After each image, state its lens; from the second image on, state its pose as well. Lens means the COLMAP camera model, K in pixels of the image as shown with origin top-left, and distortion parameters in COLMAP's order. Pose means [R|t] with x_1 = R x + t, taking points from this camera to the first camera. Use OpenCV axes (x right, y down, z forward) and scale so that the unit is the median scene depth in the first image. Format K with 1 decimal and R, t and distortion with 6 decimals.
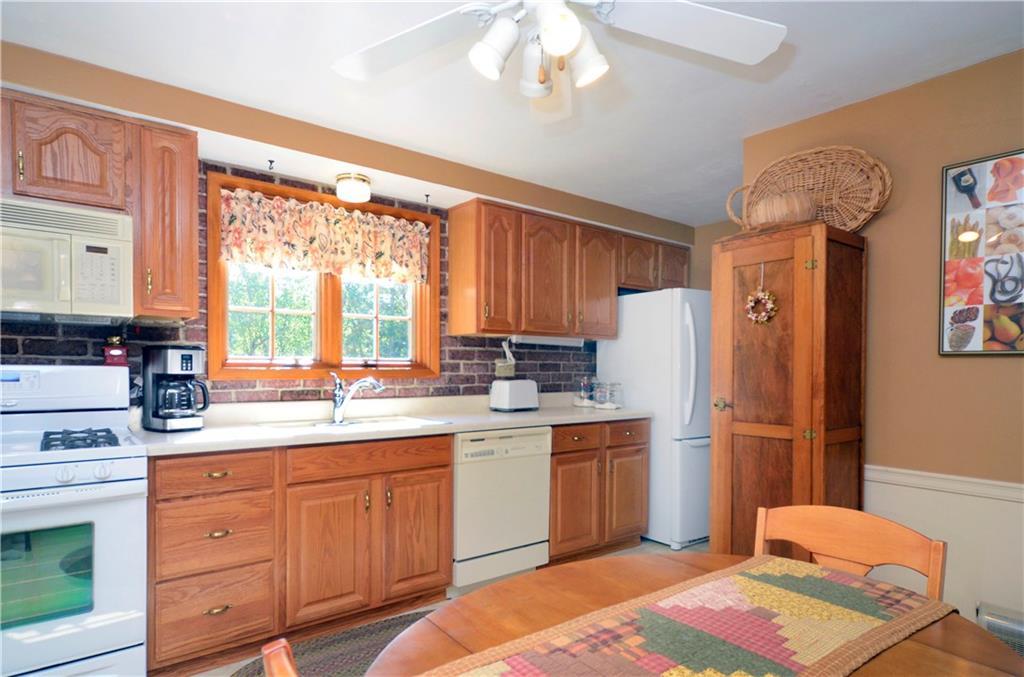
lens RADIAL K [[557.6, 0, 531.1], [0, 557.6, 377.0], [0, 0, 1]] dist [0.001065, -0.000906]
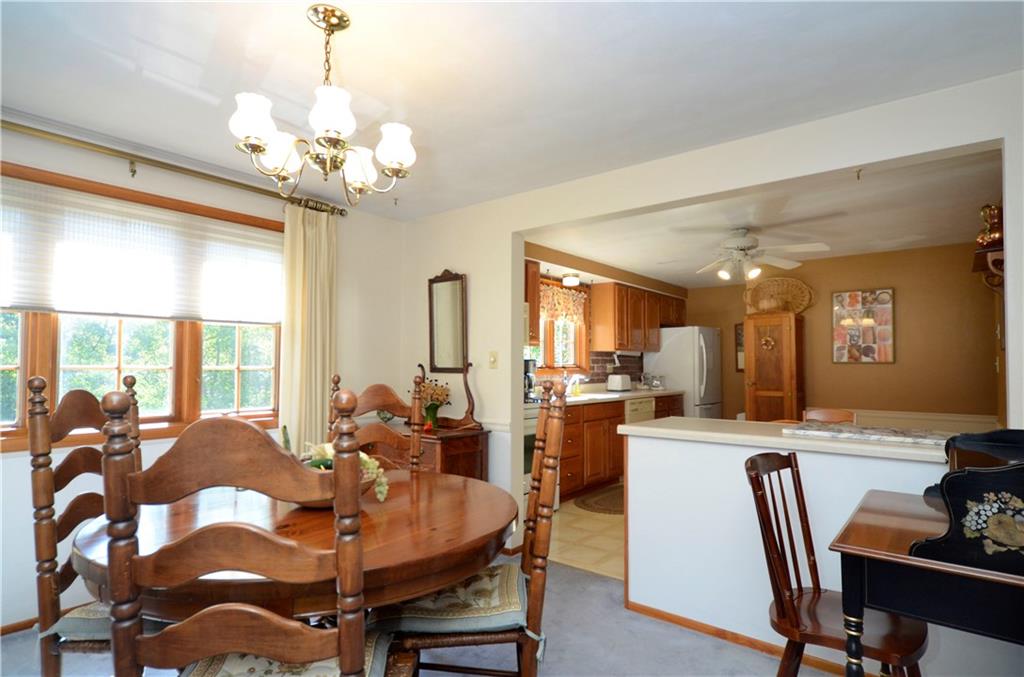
lens RADIAL K [[557.6, 0, 510.3], [0, 557.6, 345.8], [0, 0, 1]] dist [0.001065, -0.000906]
pose [[0.973667, 0.004642, 0.227926, -1.036201], [0.007155, 0.998678, -0.050908, 0.001662], [-0.227861, 0.051198, 0.972347, -0.933176]]
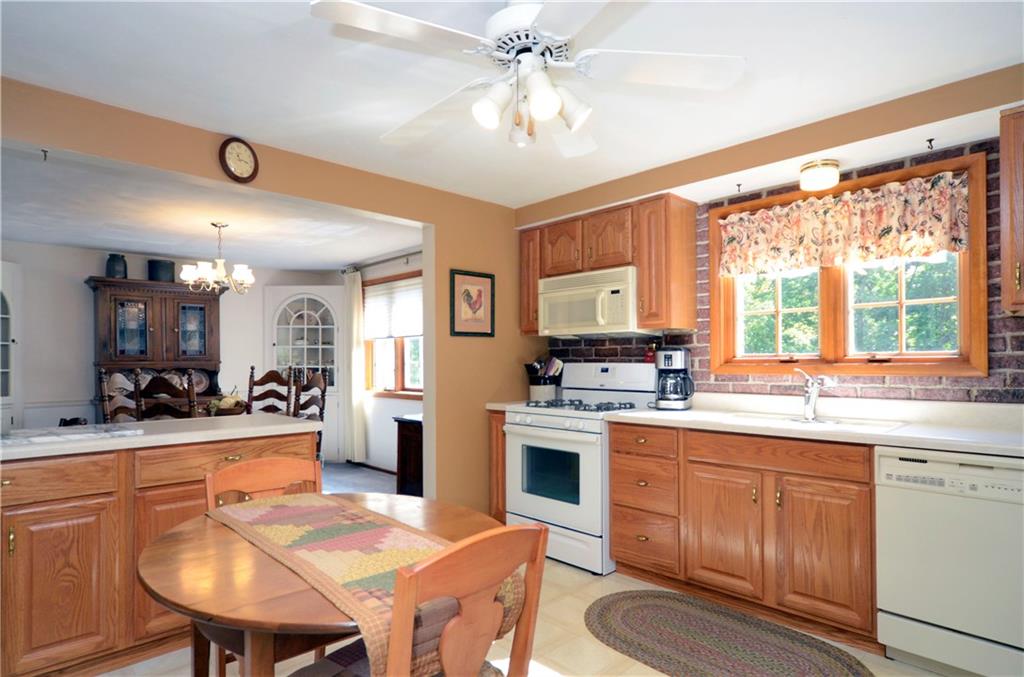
lens RADIAL K [[557.6, 0, 517.2], [0, 557.6, 360.7], [0, 0, 1]] dist [0.001065, -0.000906]
pose [[0.109433, -0.008575, -0.993957, 0.588179], [-0.011140, 0.999889, -0.009853, -0.006380], [0.993932, 0.012151, 0.109326, 0.395664]]
